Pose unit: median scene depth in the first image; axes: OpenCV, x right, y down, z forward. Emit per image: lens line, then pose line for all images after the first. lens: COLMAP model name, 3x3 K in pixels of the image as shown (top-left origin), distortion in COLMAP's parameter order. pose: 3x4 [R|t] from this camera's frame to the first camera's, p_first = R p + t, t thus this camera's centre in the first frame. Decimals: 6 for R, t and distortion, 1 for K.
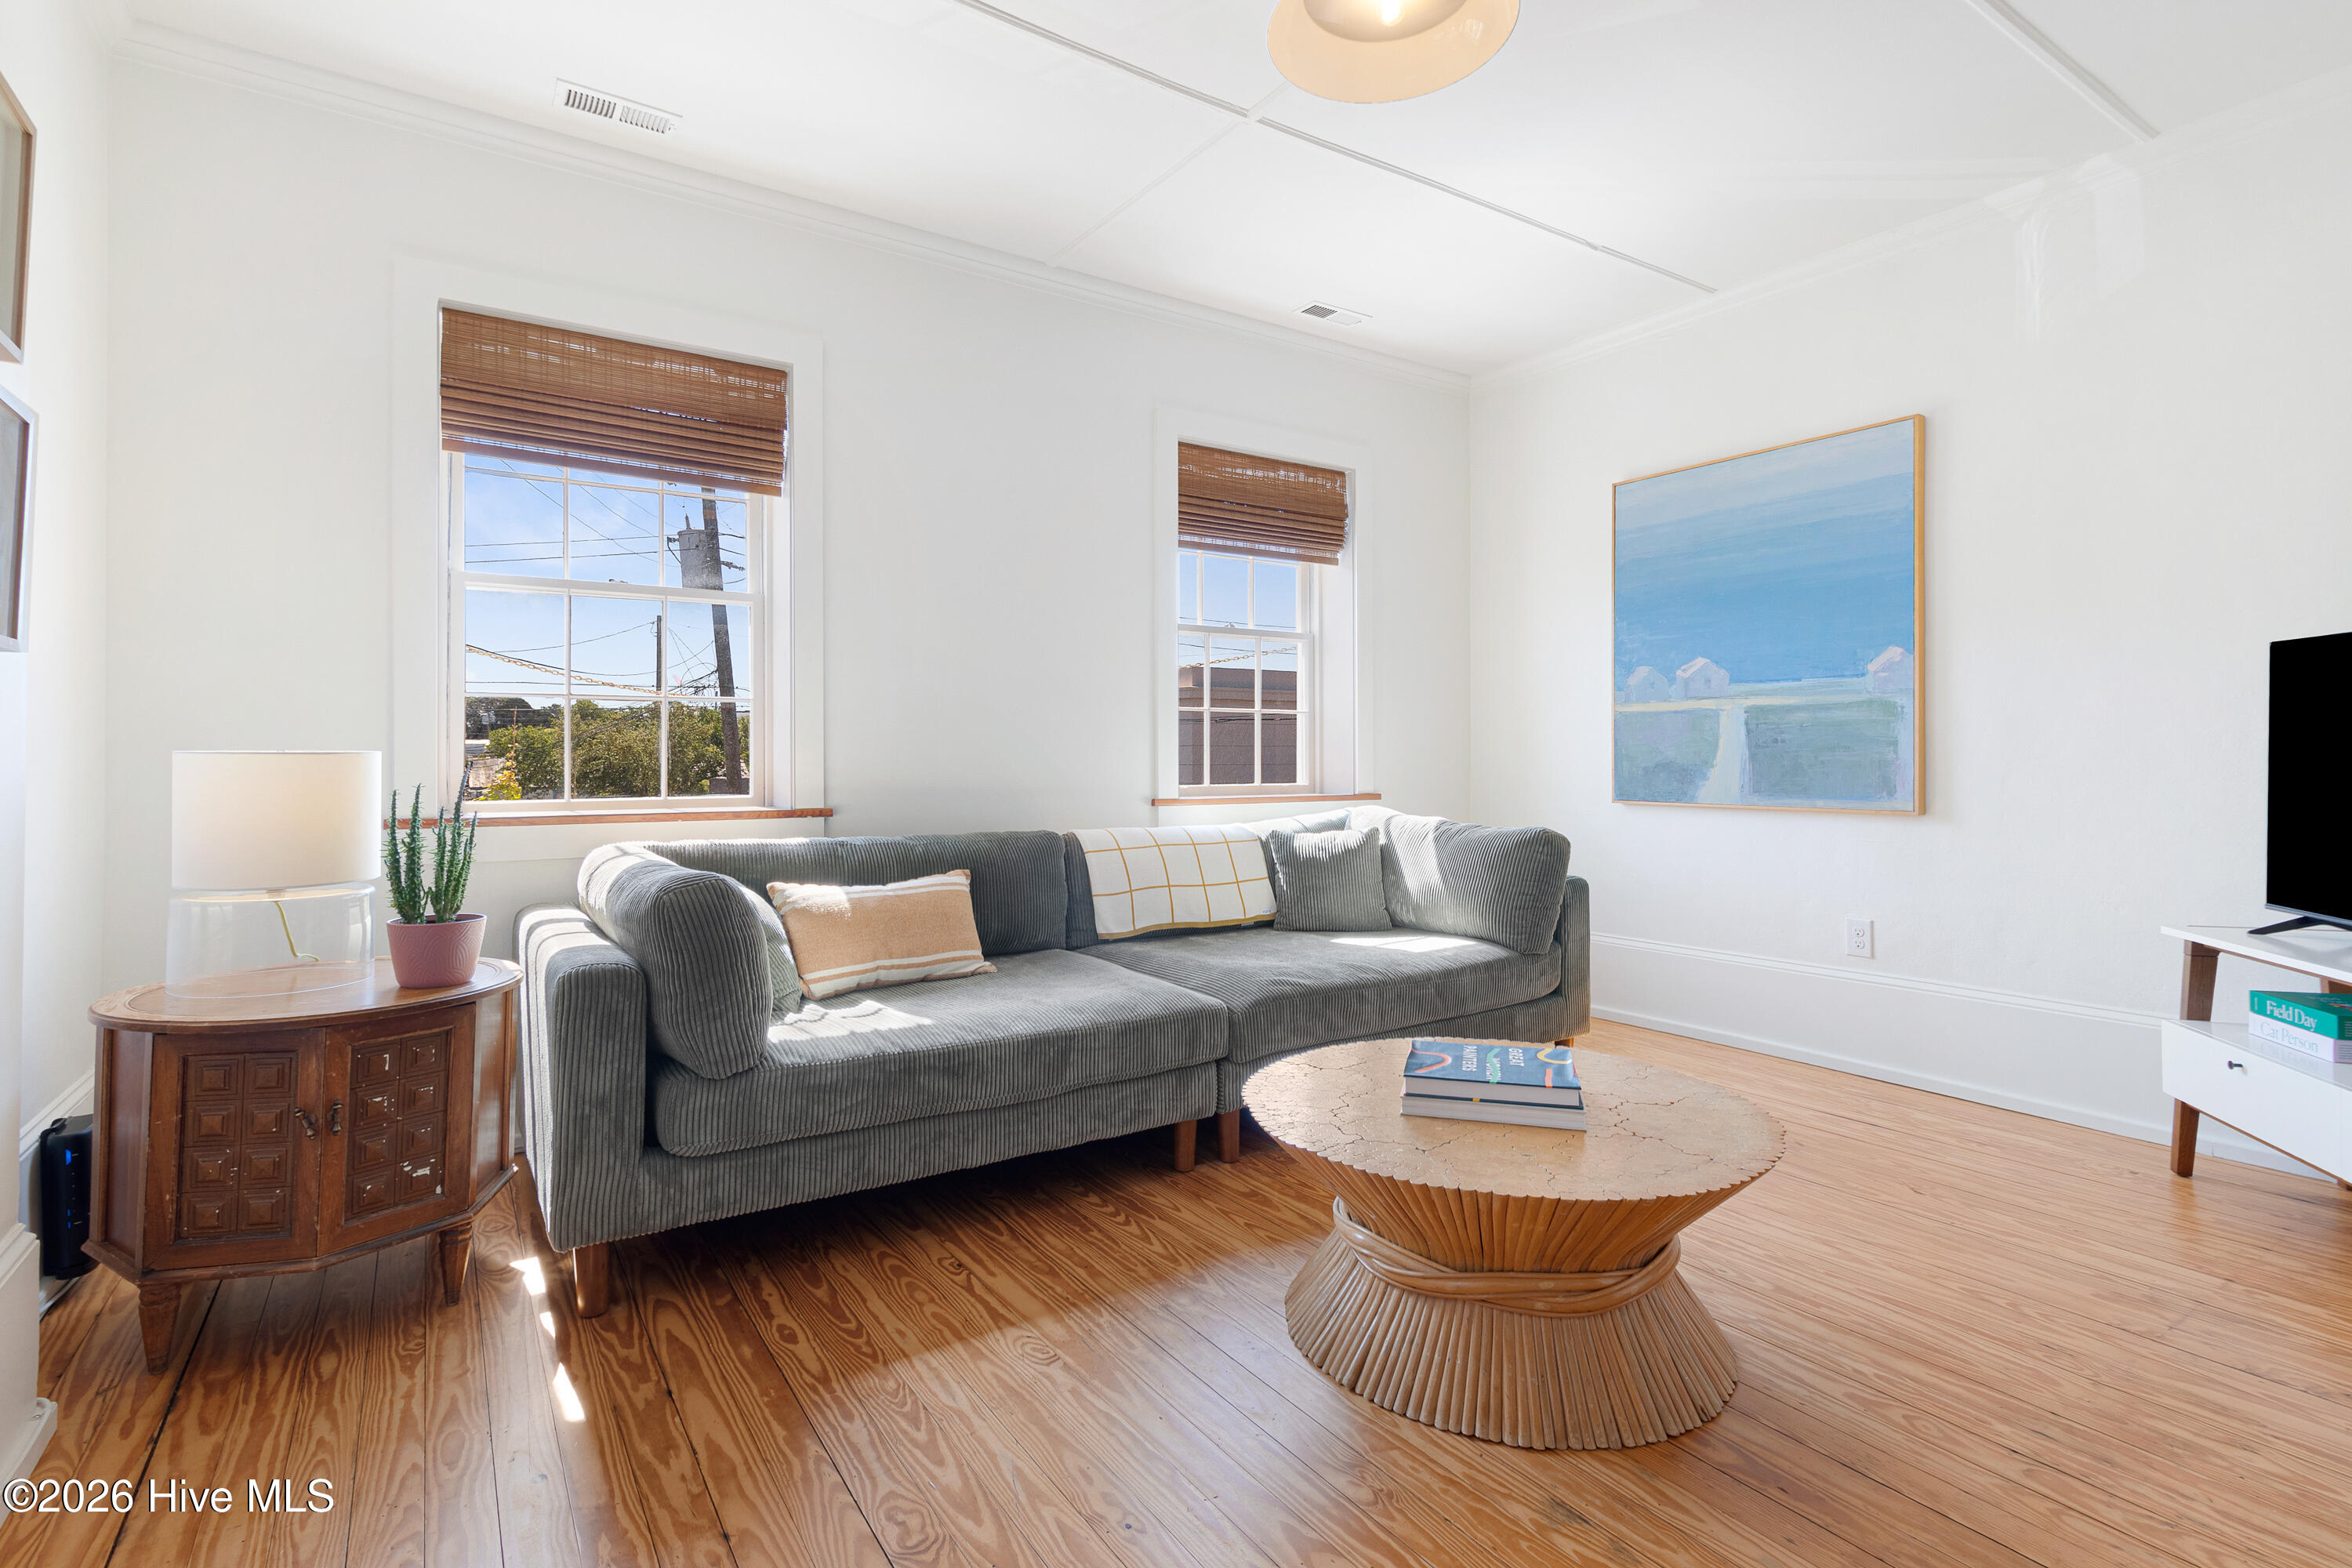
lens RADIAL K [[1083.8, 0, 1162.2], [0, 1083.8, 754.9], [0, 0, 1]] dist [-0.000721, 0.000603]
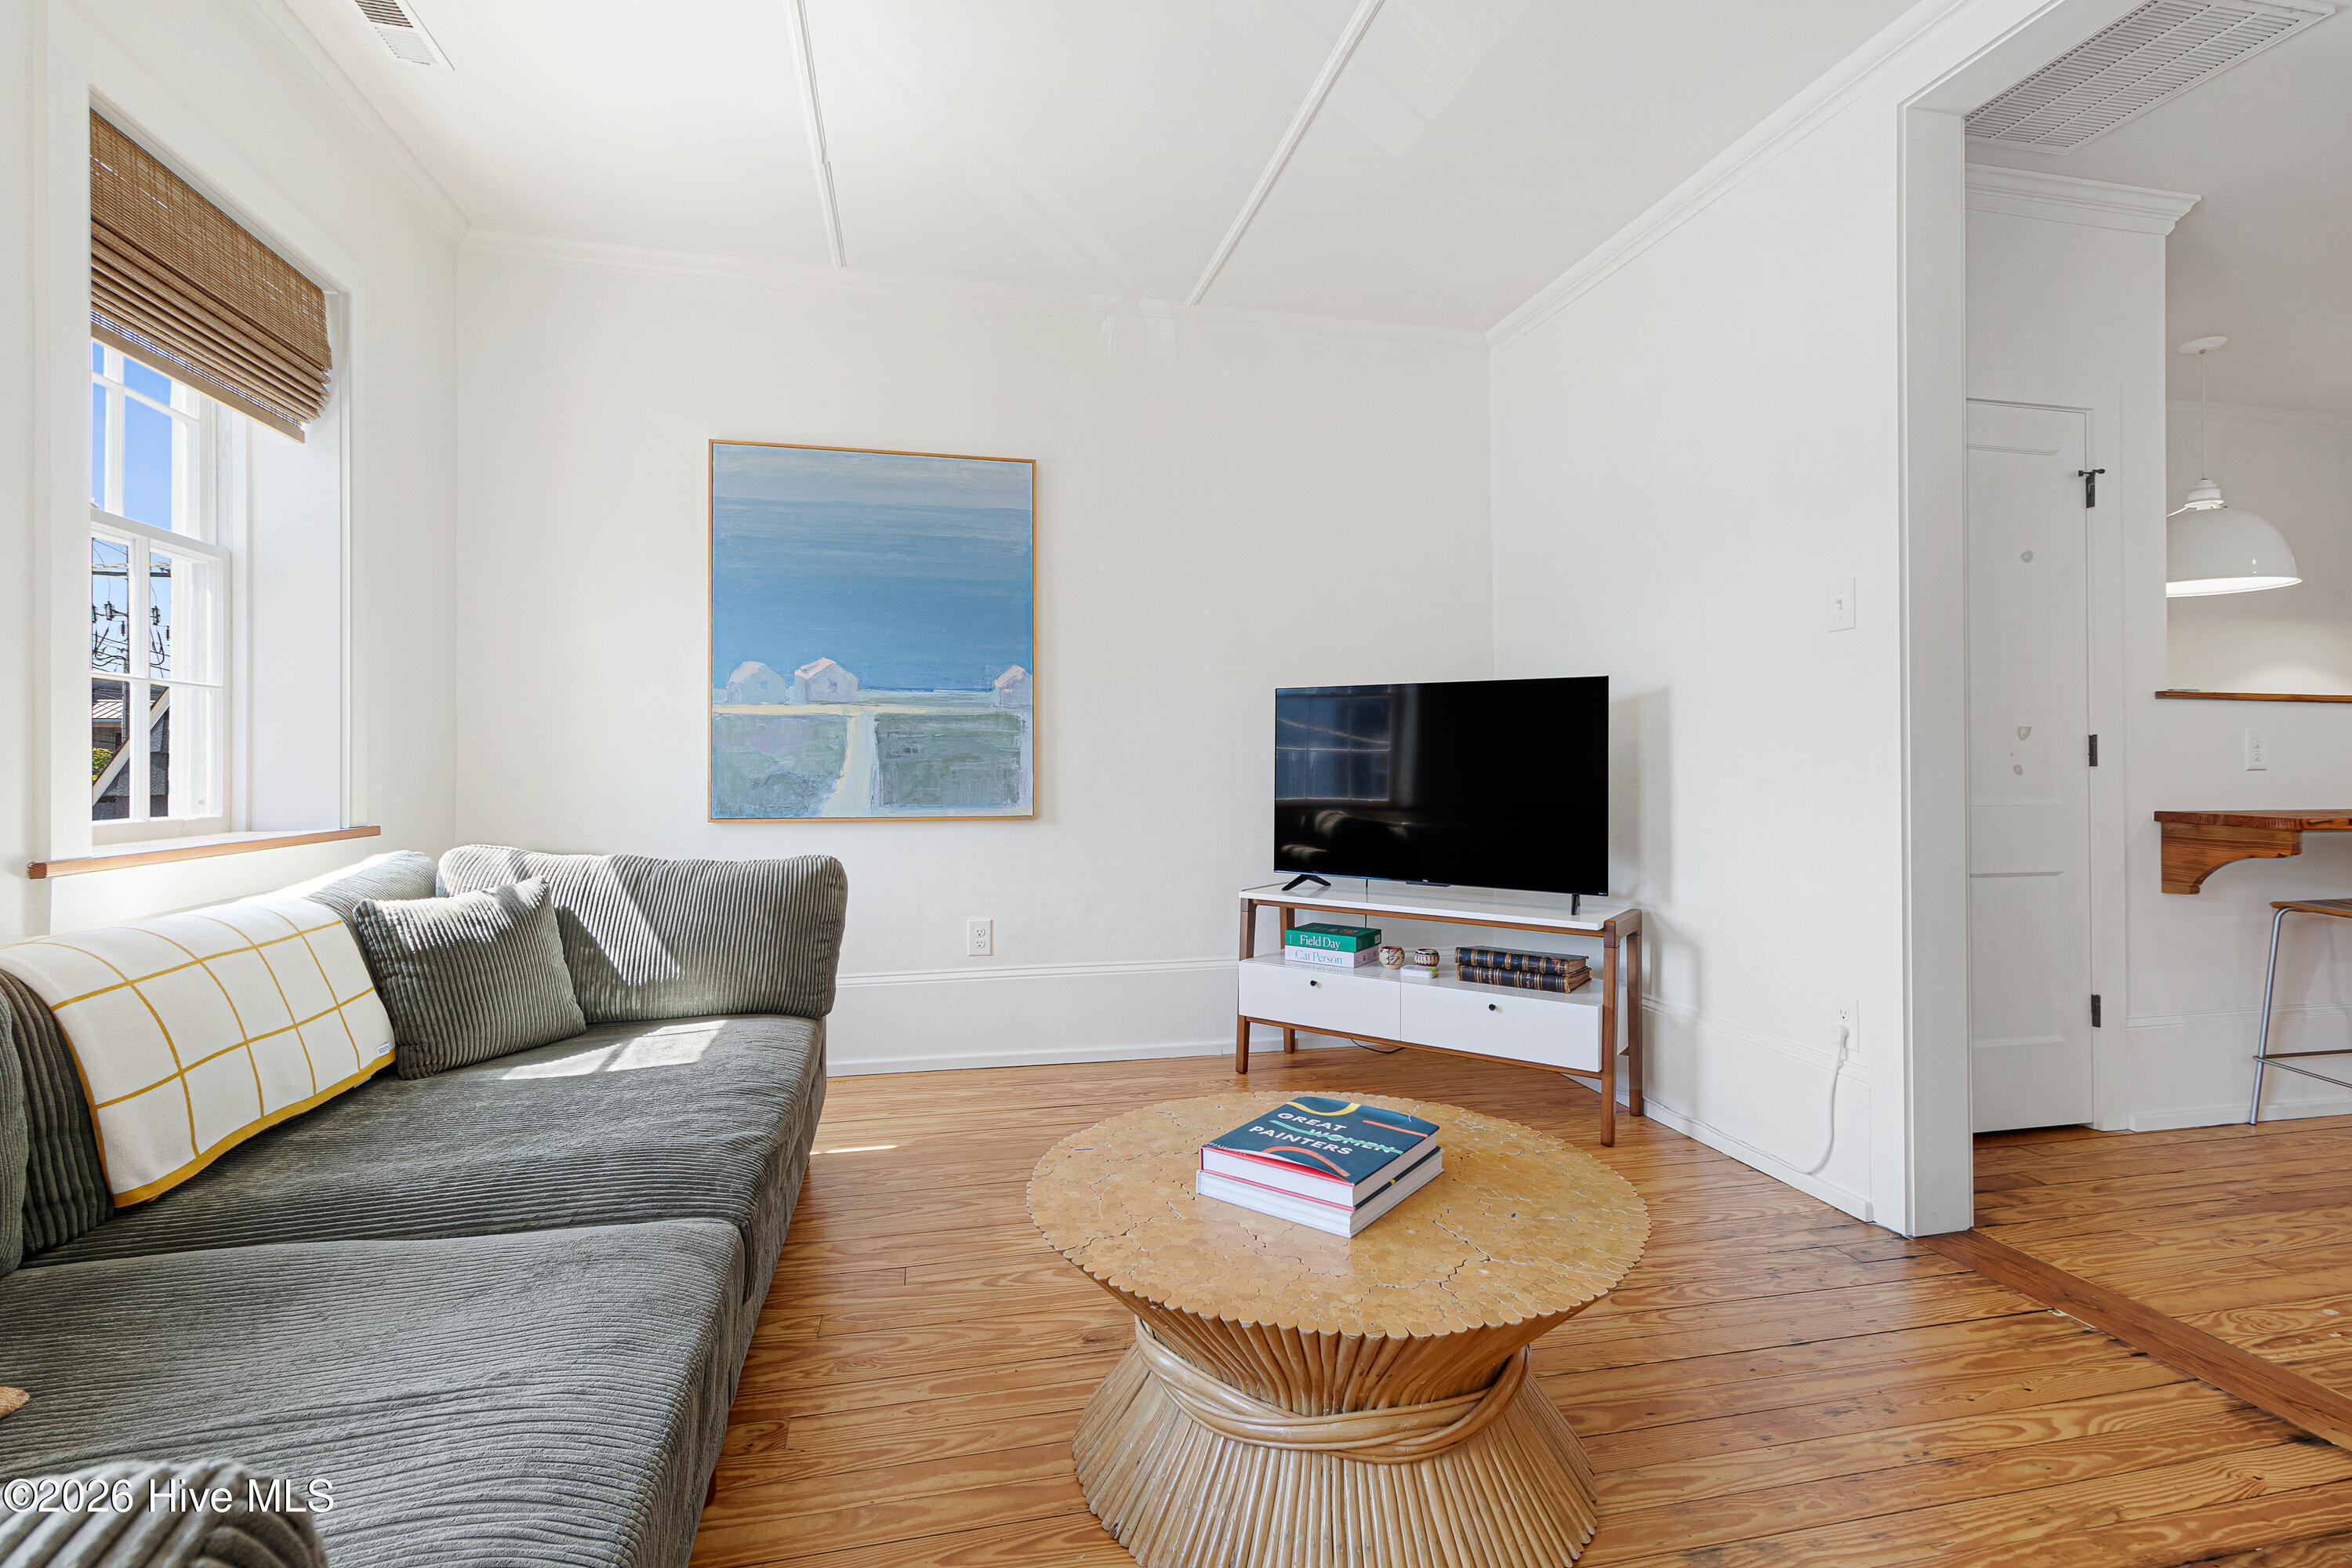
lens RADIAL K [[1100.8, 0, 1150.2], [0, 1100.8, 750.6], [0, 0, 1]] dist [-0.000256, -0.000575]
pose [[0.364552, 0.011091, 0.931117, -0.308206], [-0.001405, 0.999934, -0.011360, -0.002008], [-0.931182, 0.002834, 0.364543, 0.468075]]
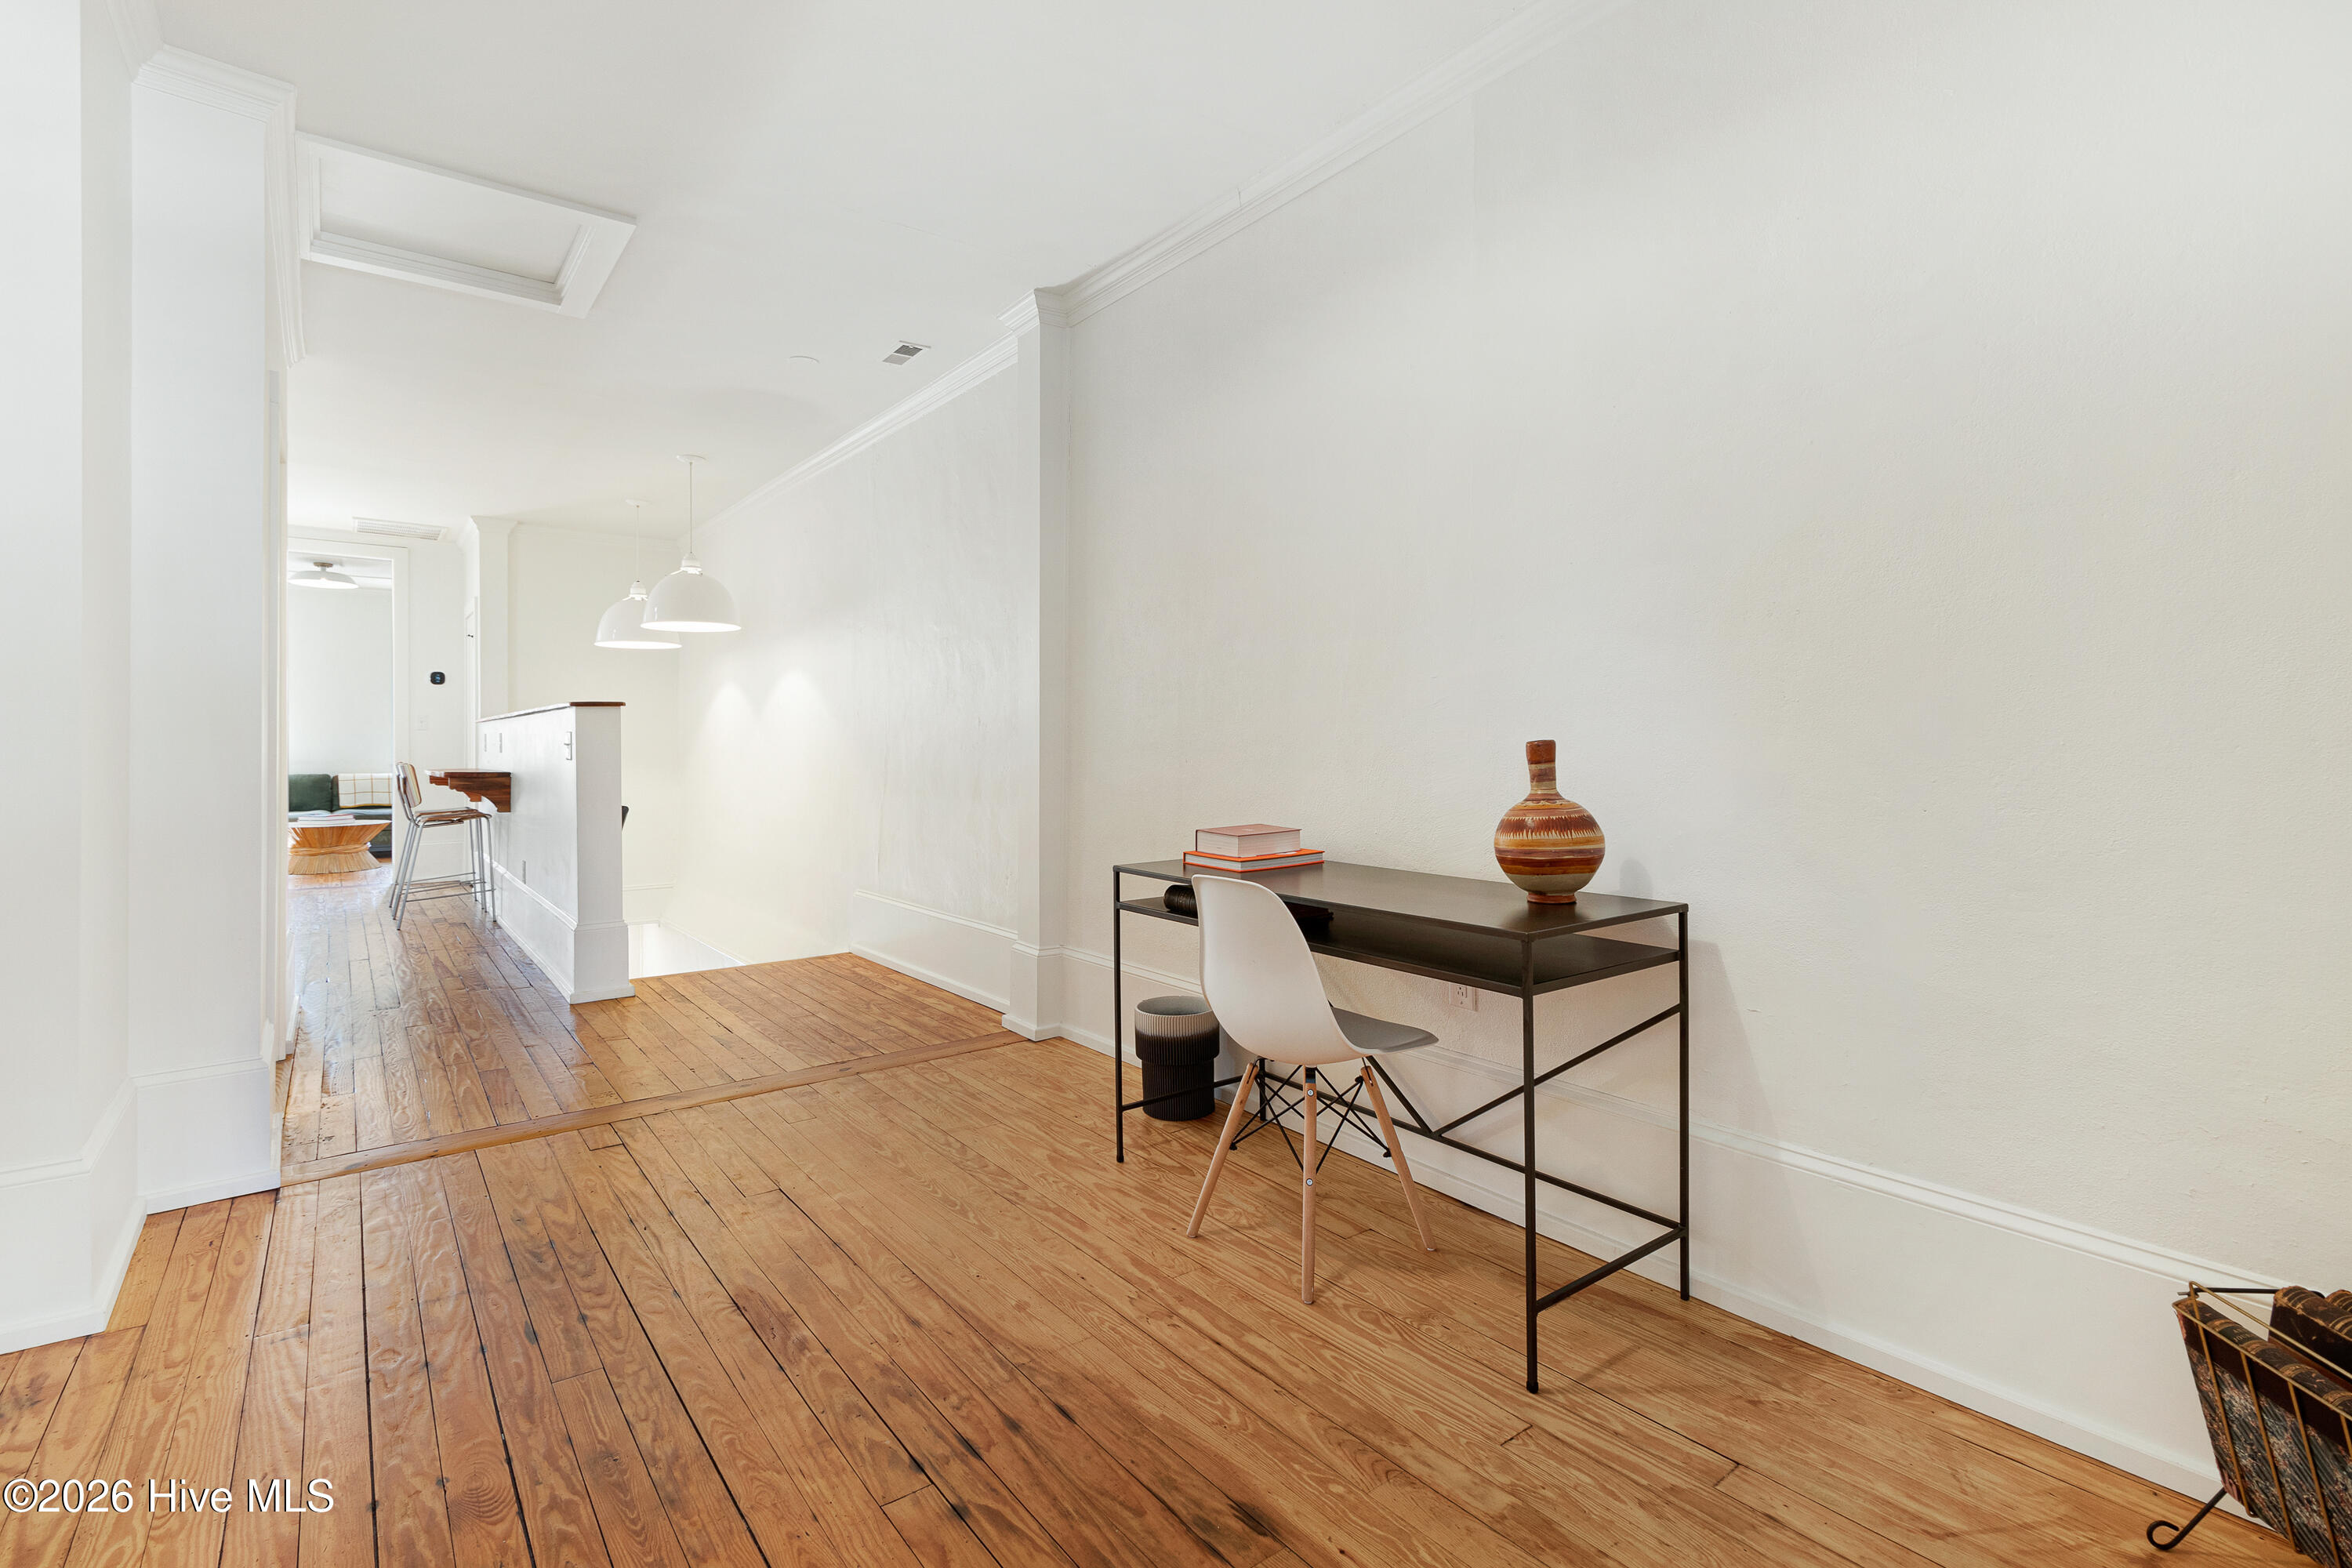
lens RADIAL K [[1083.8, 0, 1162.2], [0, 1083.8, 754.9], [0, 0, 1]] dist [-0.000721, 0.000603]
pose [[0.997843, -0.004102, 0.065513, 2.117803], [0.003520, 0.999953, 0.008986, -0.005337], [-0.065547, -0.008736, 0.997811, -2.302295]]
